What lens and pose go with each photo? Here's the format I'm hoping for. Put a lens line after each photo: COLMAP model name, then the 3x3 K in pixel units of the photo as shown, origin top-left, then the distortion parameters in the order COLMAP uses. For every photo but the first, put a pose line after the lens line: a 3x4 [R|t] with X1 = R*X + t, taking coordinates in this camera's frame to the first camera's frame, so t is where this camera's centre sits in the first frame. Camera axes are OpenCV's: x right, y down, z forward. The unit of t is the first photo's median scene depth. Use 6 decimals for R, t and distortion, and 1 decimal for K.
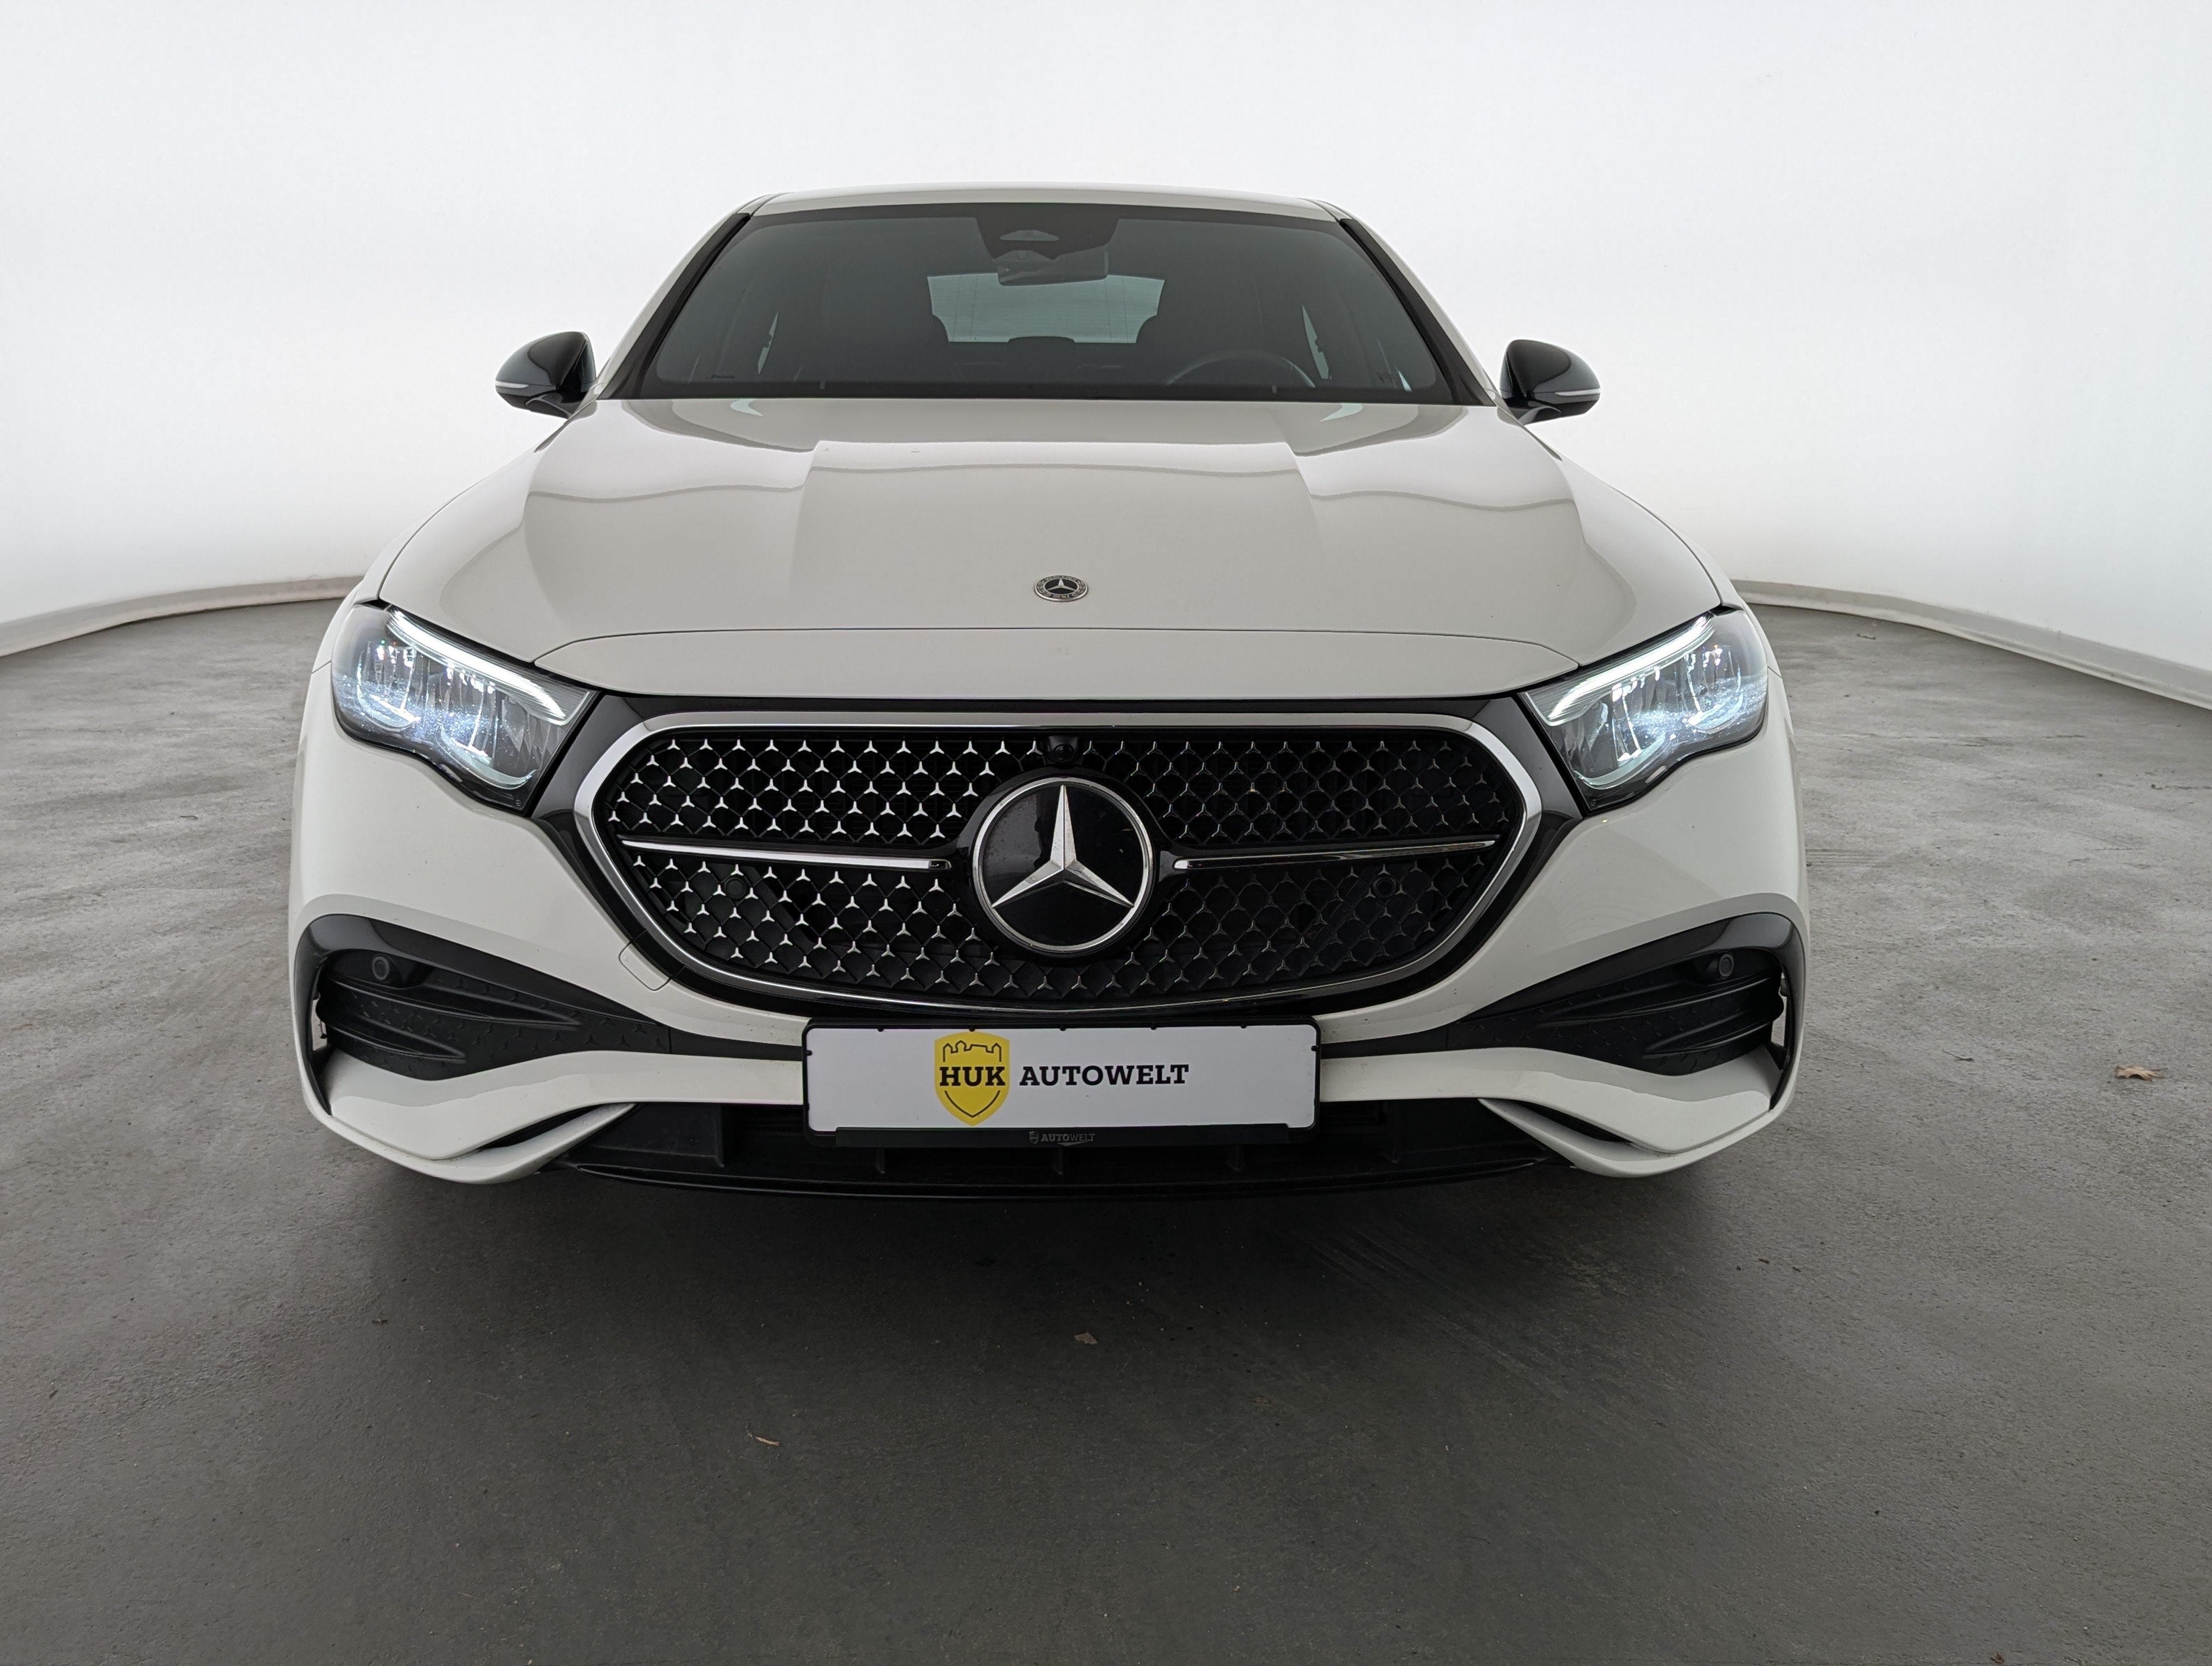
lens RADIAL K [[1823.7, 0, 1089.7], [0, 1823.7, 822.4], [0, 0, 1]] dist [0.025579, -0.015835]
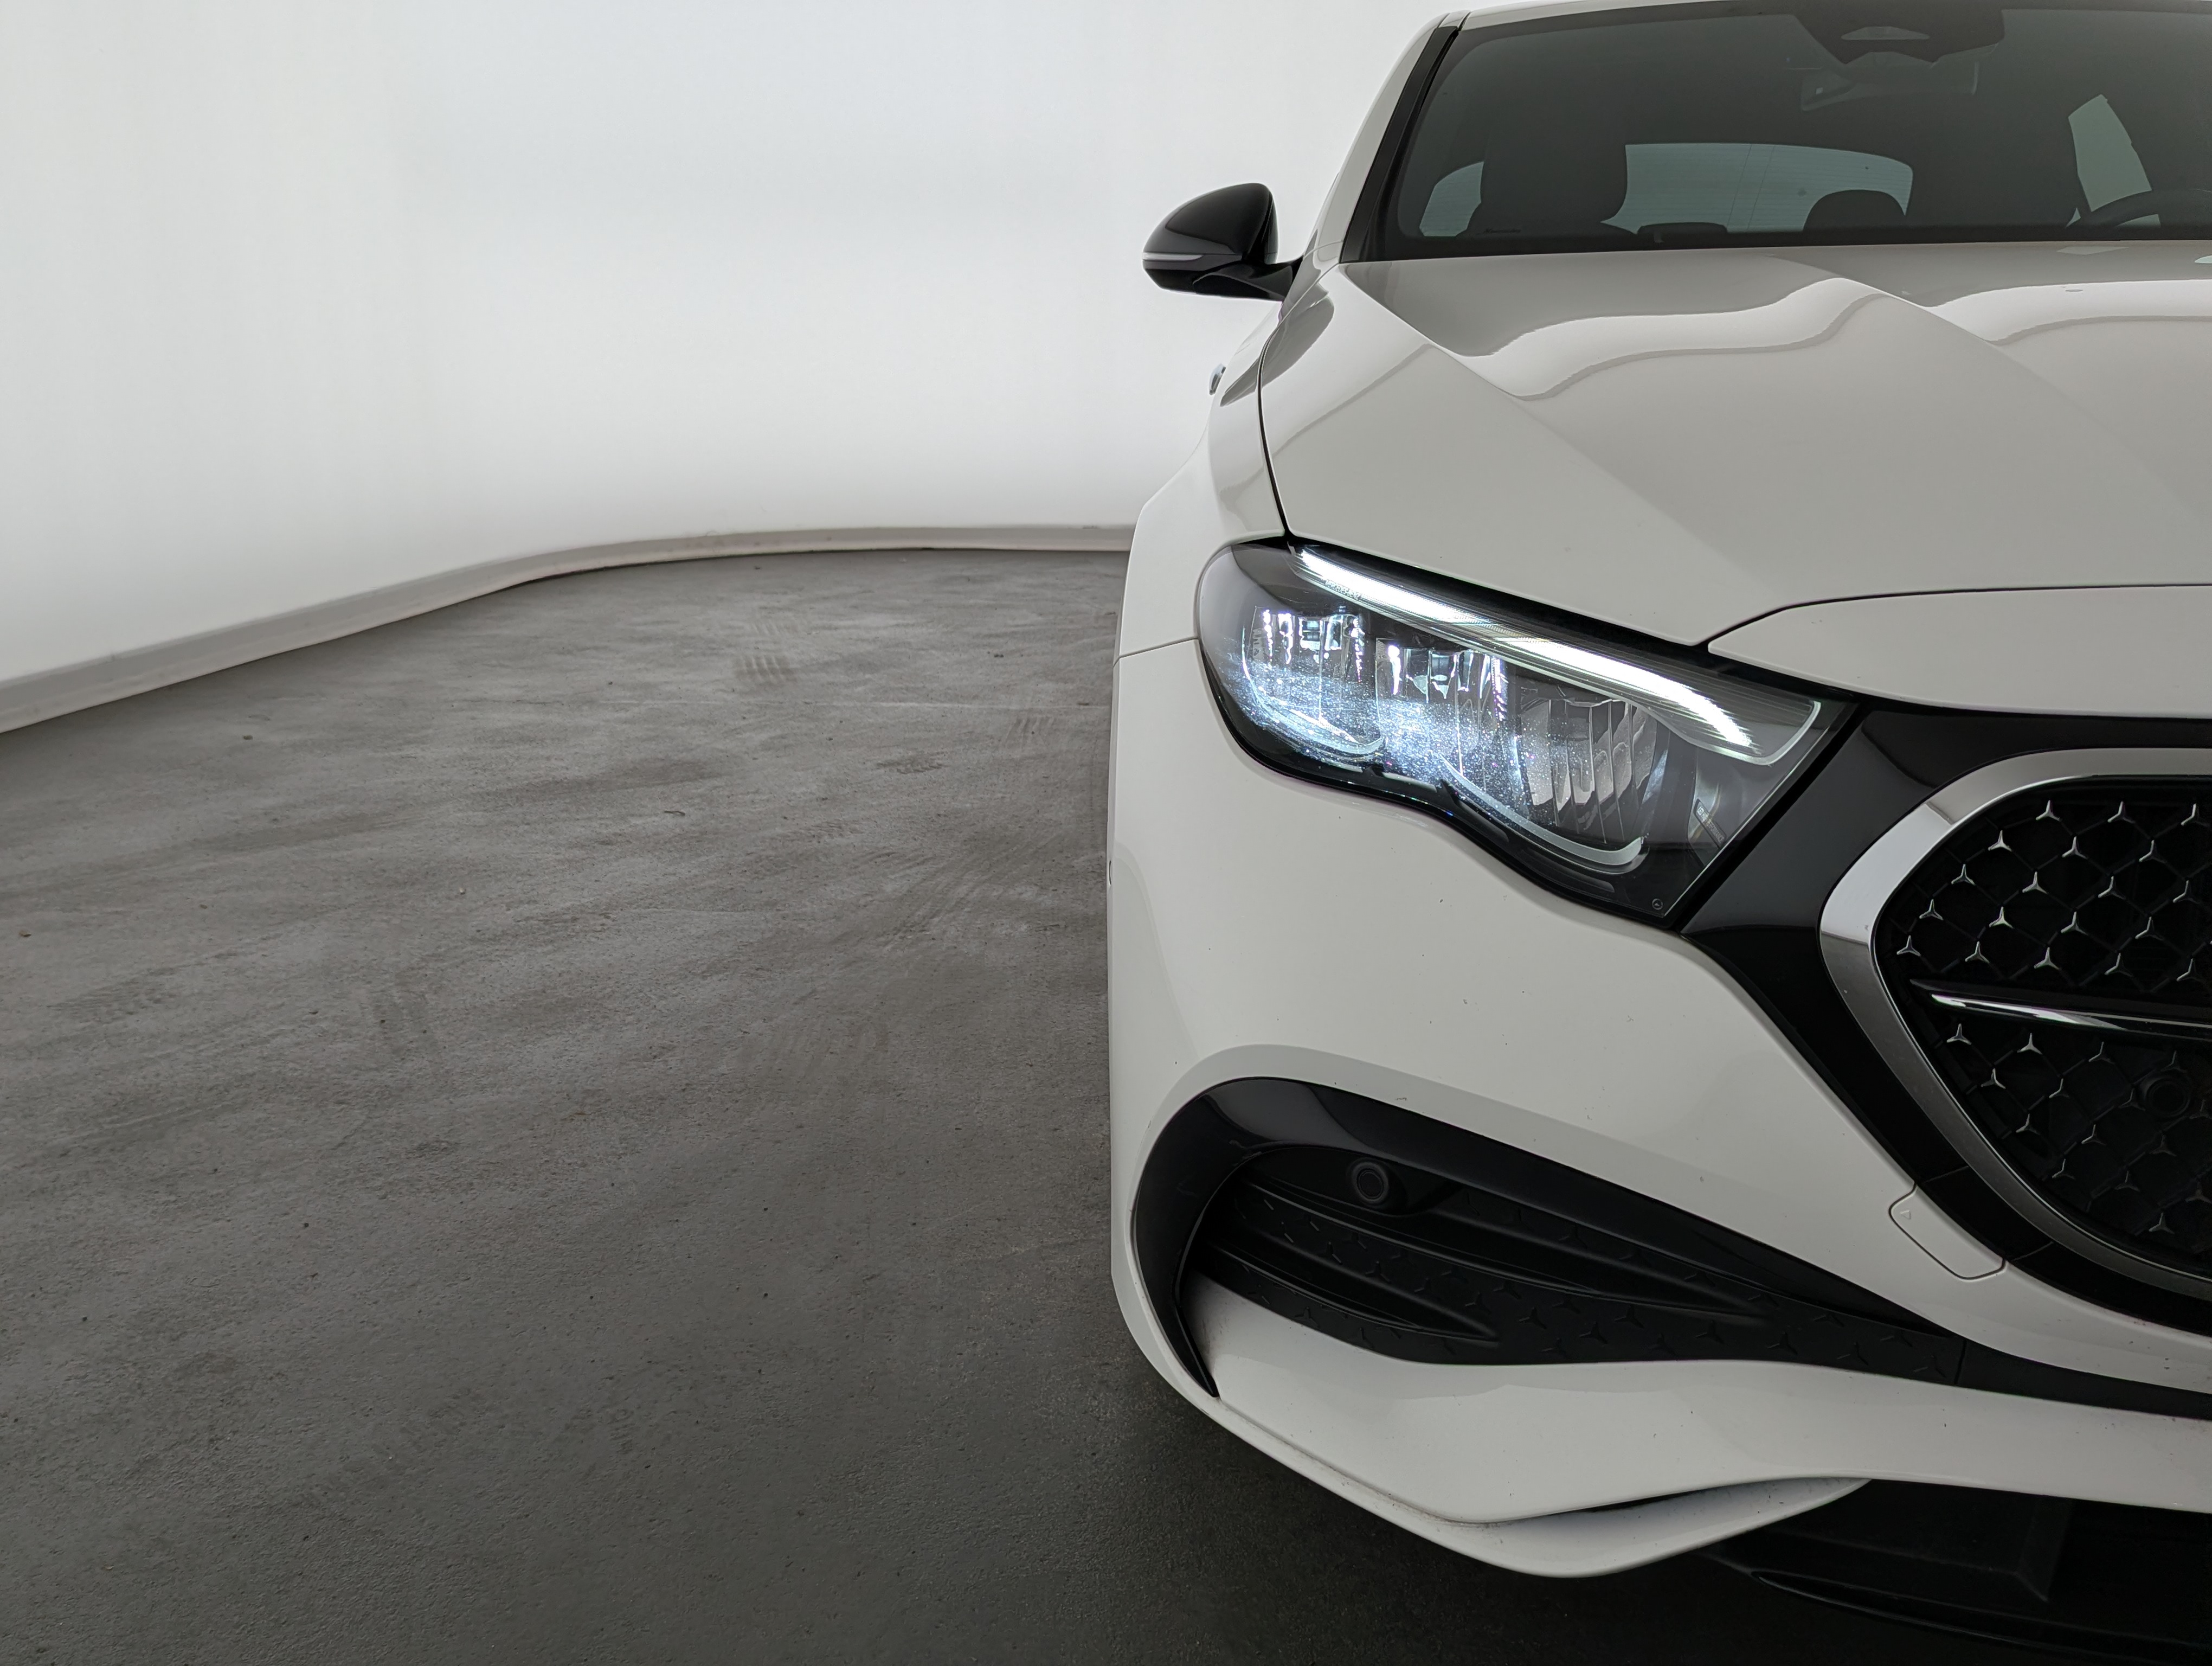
lens RADIAL K [[1823.7, 0, 1116.9], [0, 1823.7, 838.9], [0, 0, 1]] dist [0.025579, -0.015835]
pose [[0.991231, 0.023943, -0.129956, -0.209362], [-0.020308, 0.999367, 0.029222, -0.022192], [0.130574, -0.026327, 0.991089, 0.228931]]
